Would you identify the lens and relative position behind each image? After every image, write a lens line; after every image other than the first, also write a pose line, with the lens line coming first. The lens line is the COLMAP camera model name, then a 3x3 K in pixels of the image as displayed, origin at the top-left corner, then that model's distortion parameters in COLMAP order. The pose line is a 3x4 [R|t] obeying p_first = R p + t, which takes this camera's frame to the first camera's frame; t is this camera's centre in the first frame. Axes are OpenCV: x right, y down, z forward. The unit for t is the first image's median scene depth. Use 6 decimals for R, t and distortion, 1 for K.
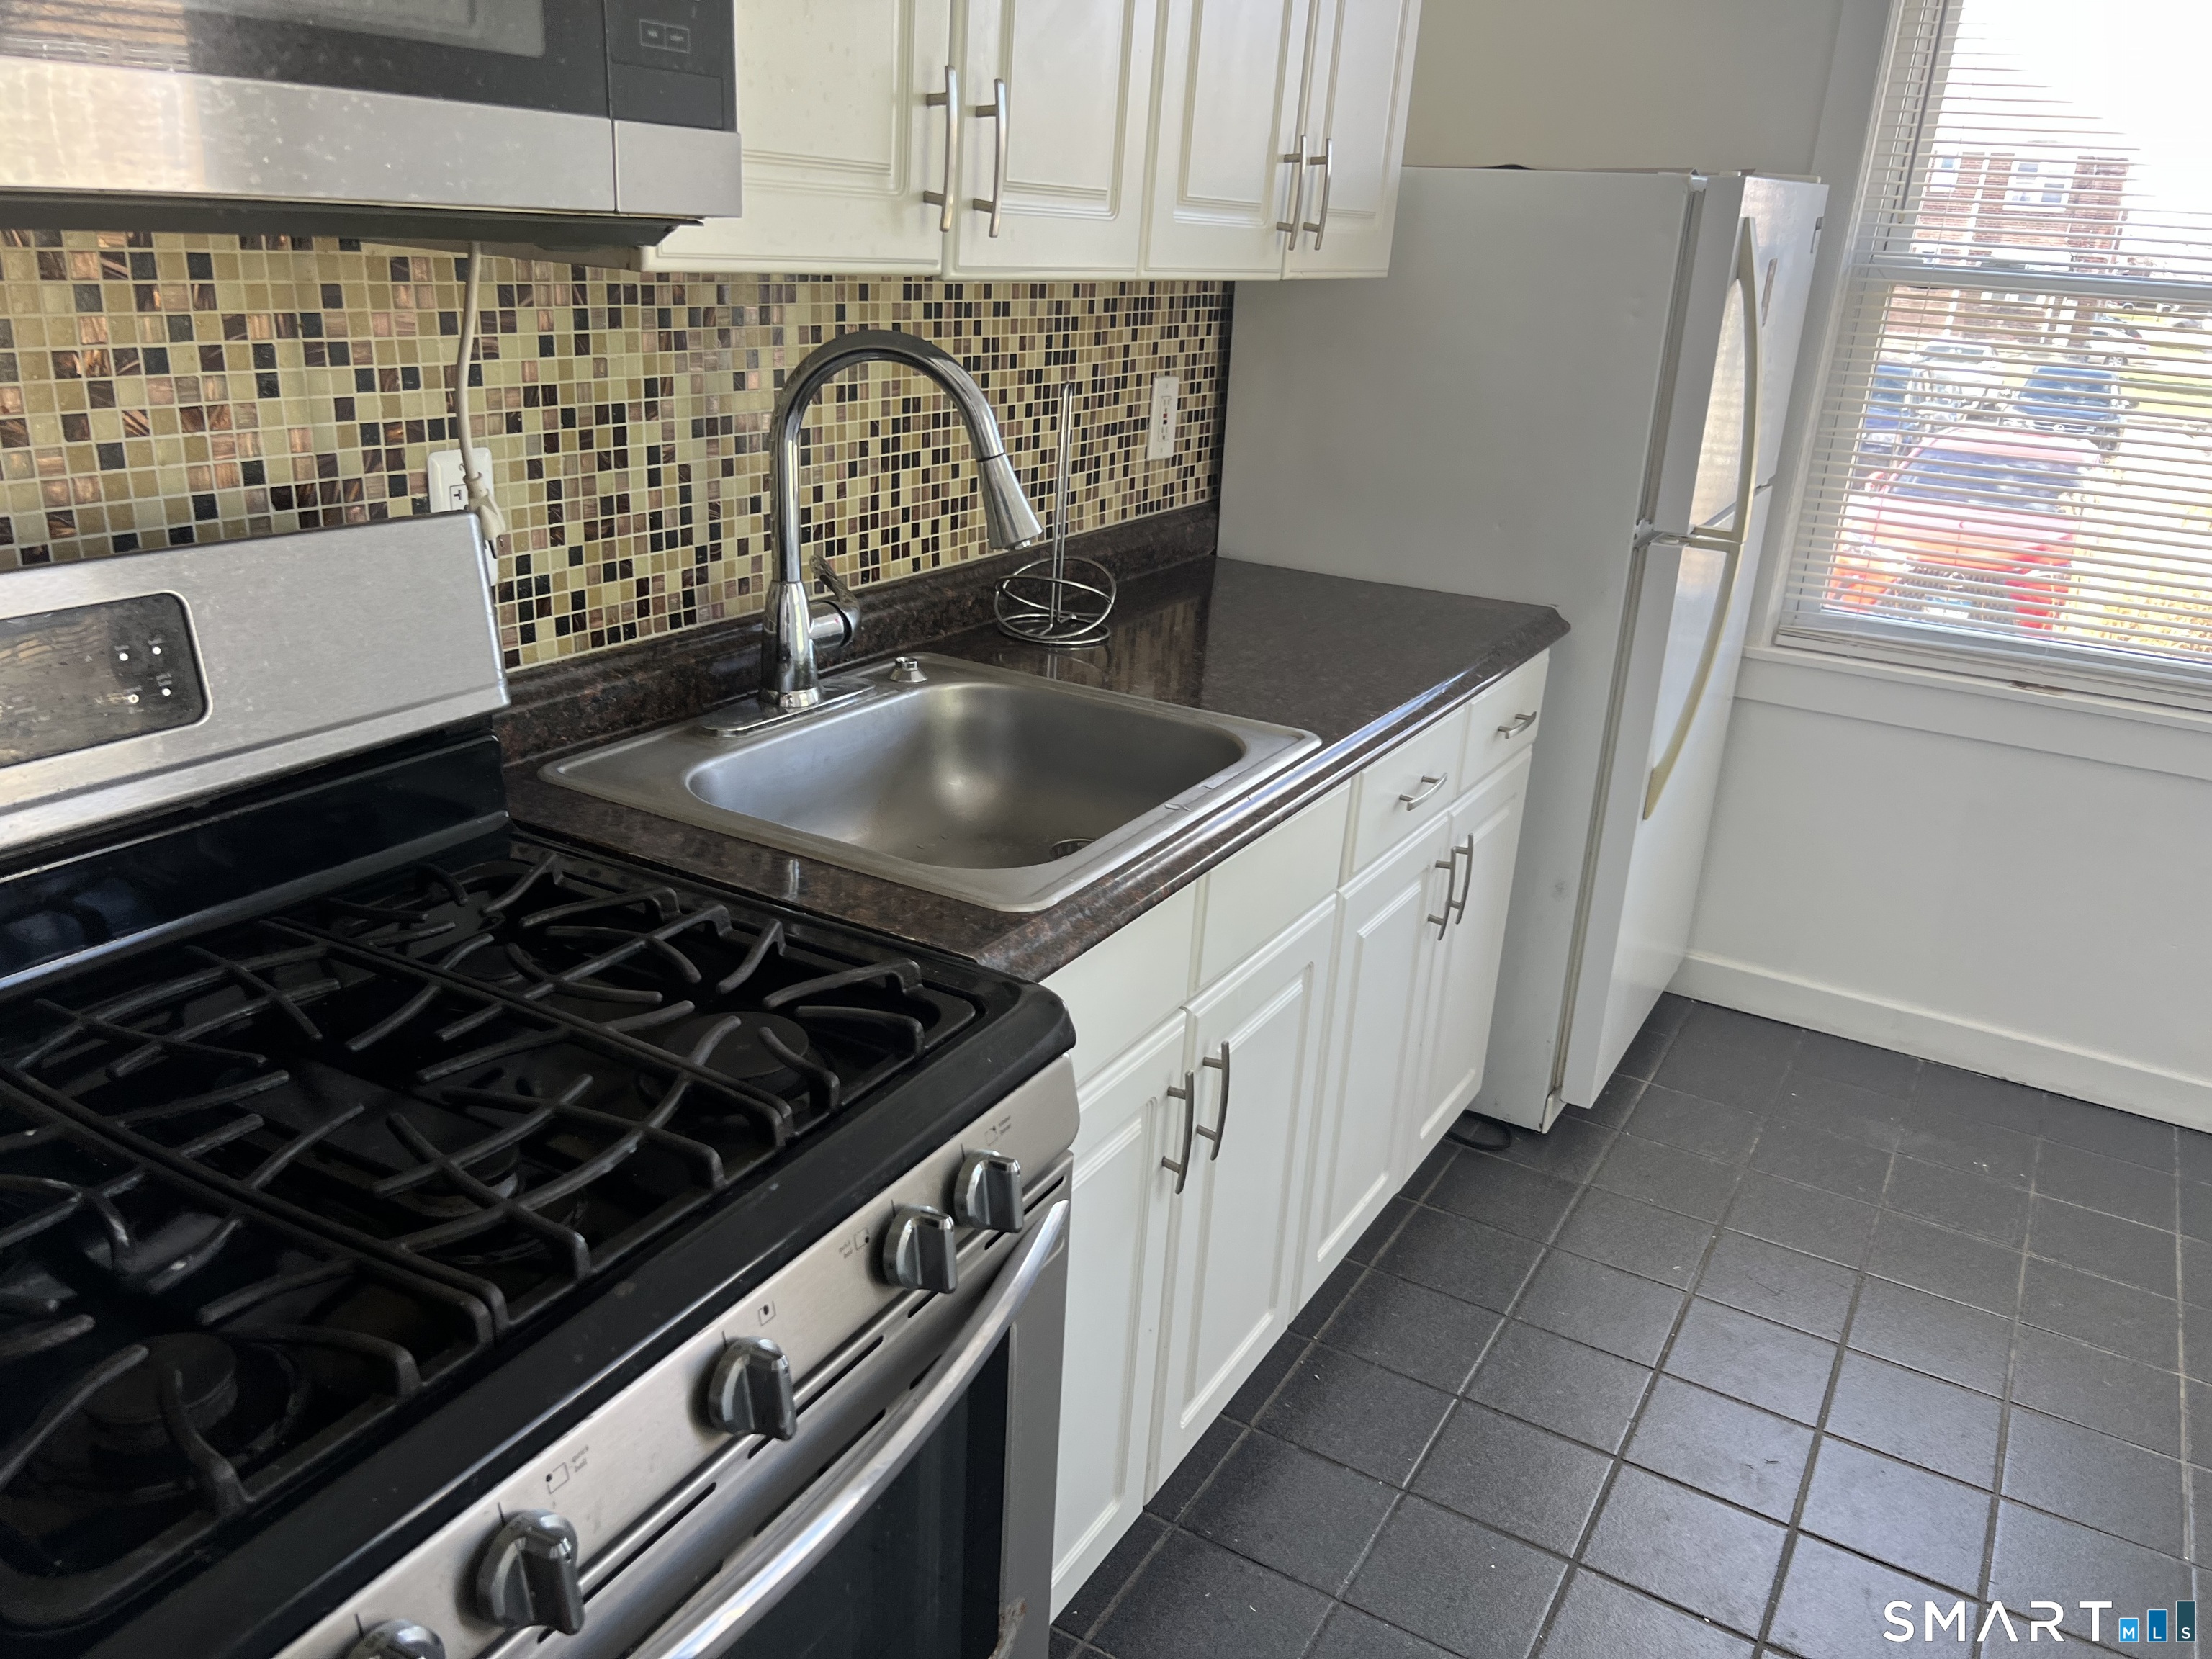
lens RADIAL K [[1668.5, 0, 1091.9], [0, 1668.5, 842.9], [0, 0, 1]] dist [0.060764, -0.069323]
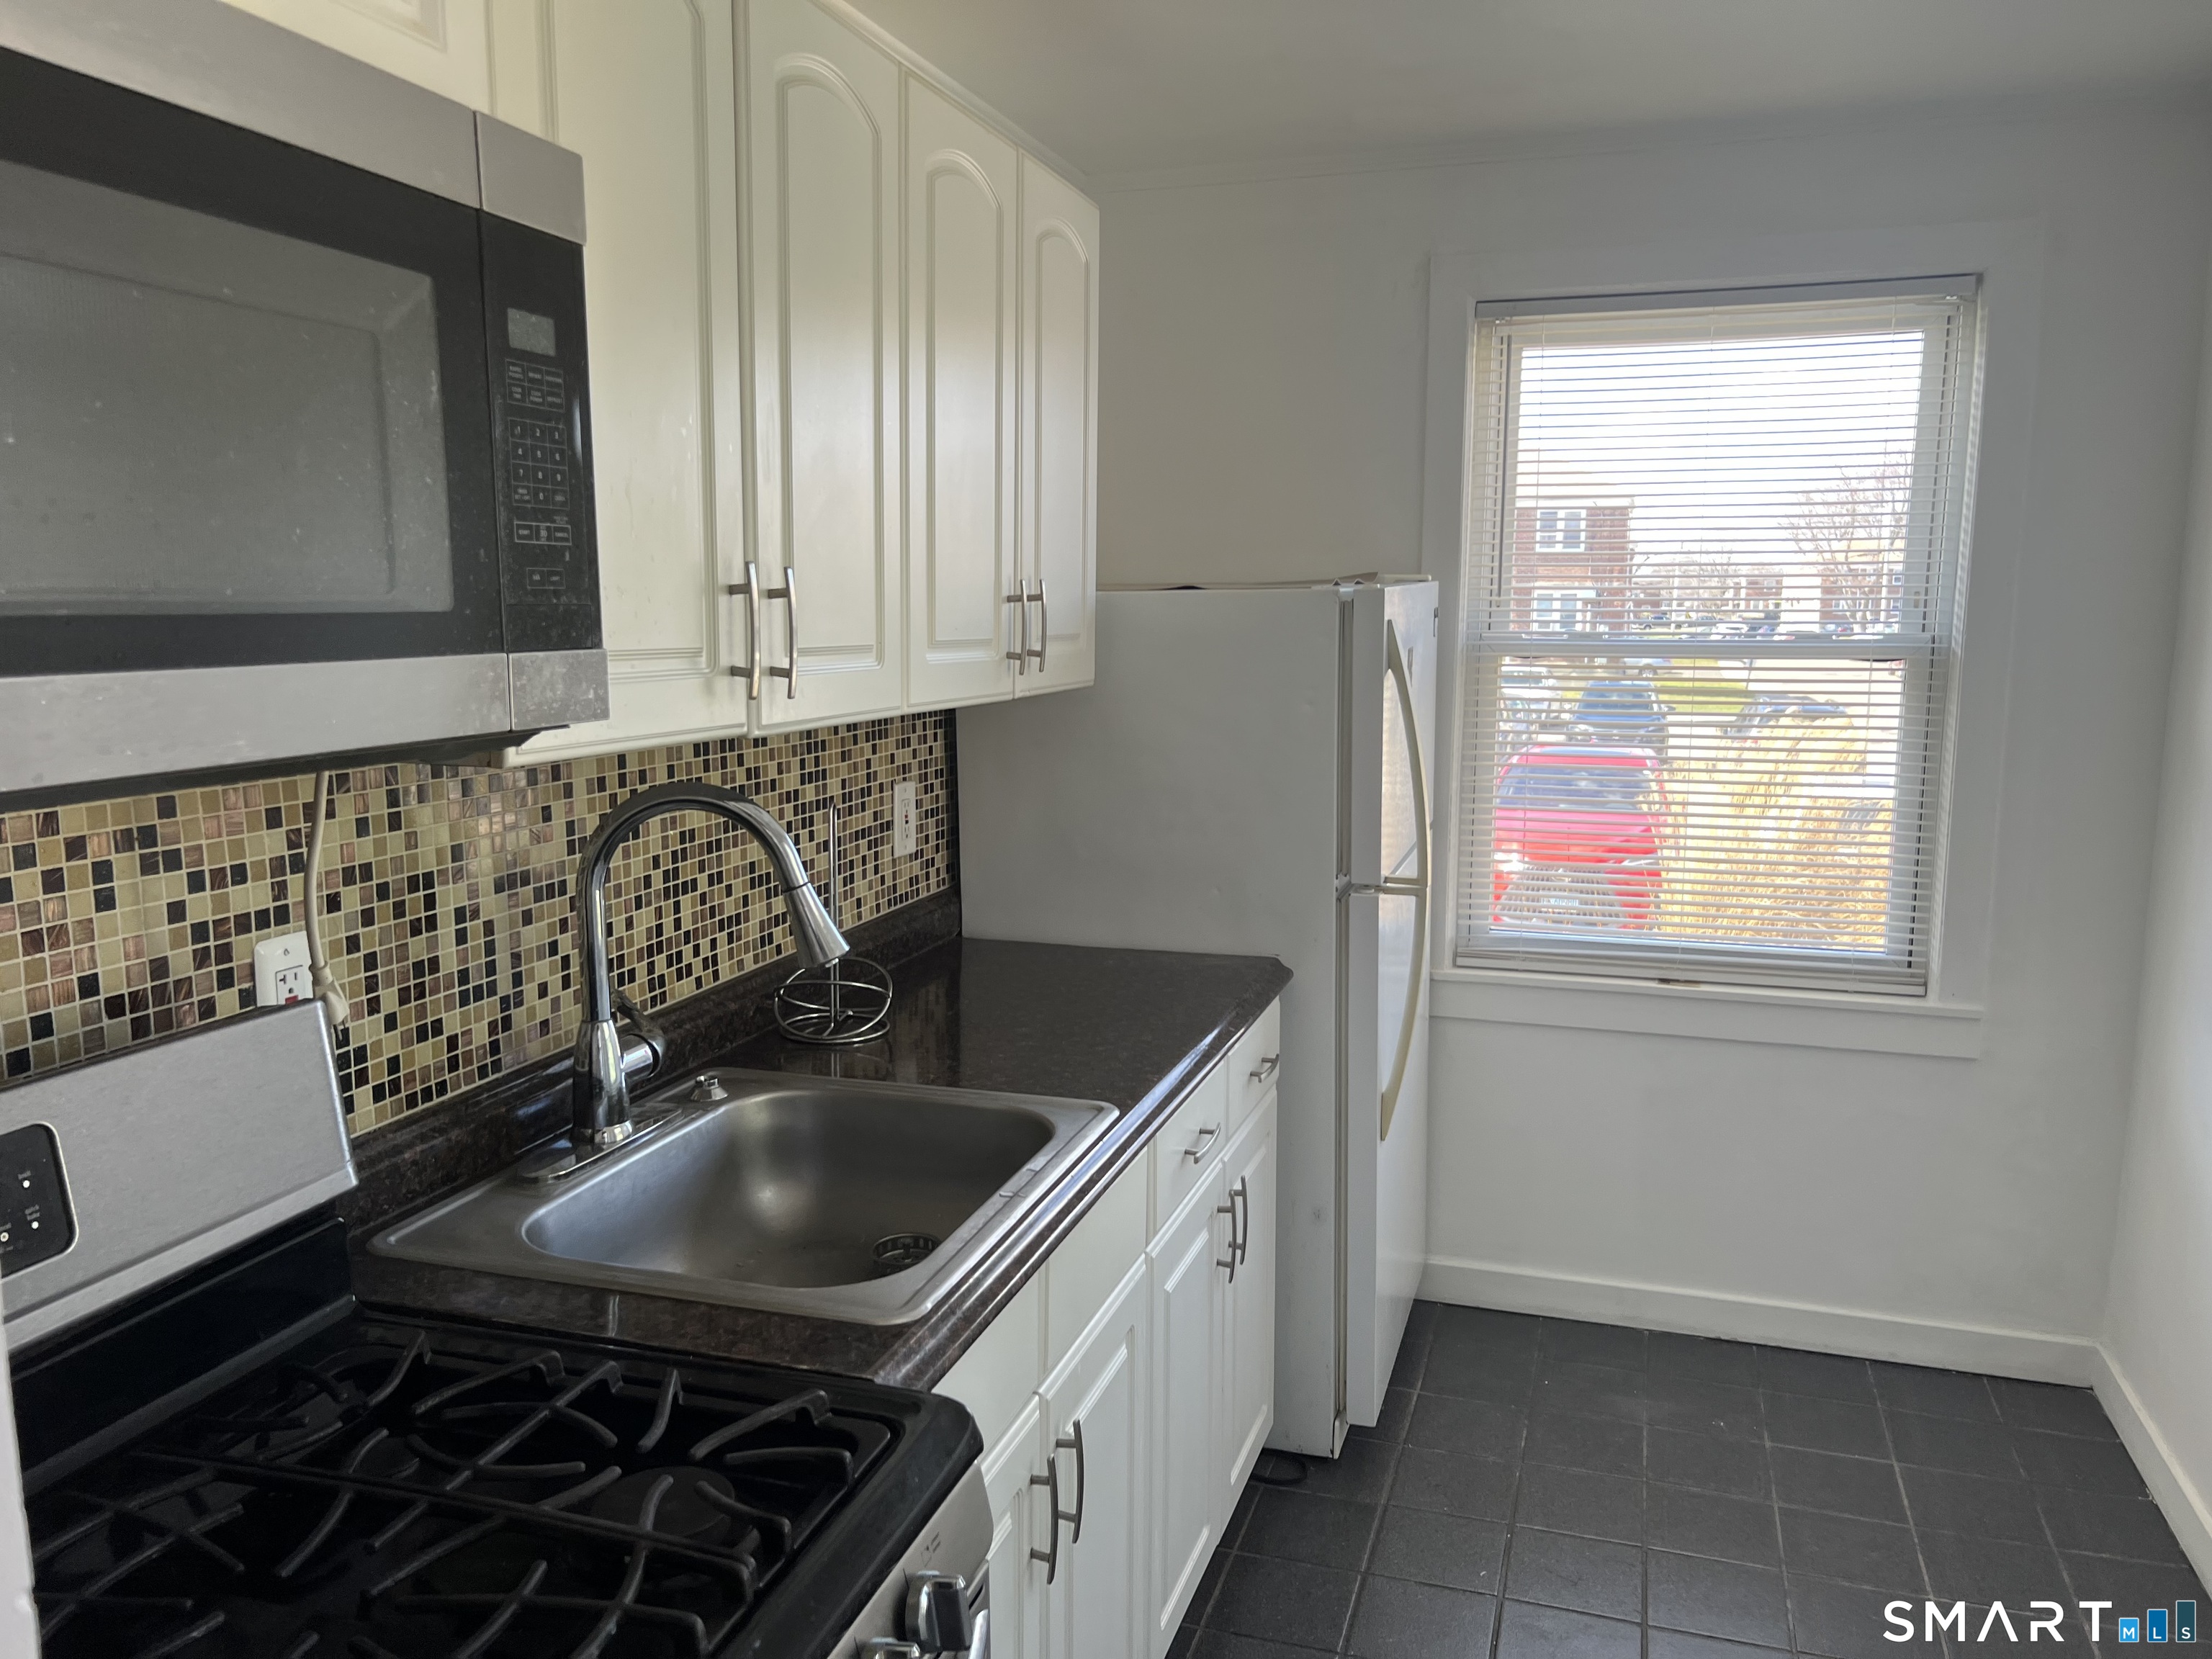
lens RADIAL K [[1668.5, 0, 1108.0], [0, 1668.5, 845.6], [0, 0, 1]] dist [0.060764, -0.069323]
pose [[0.973828, -0.085550, 0.210571, -0.083698], [0.126472, 0.973743, -0.189286, -0.025507], [-0.188849, 0.210964, 0.959078, -0.071054]]
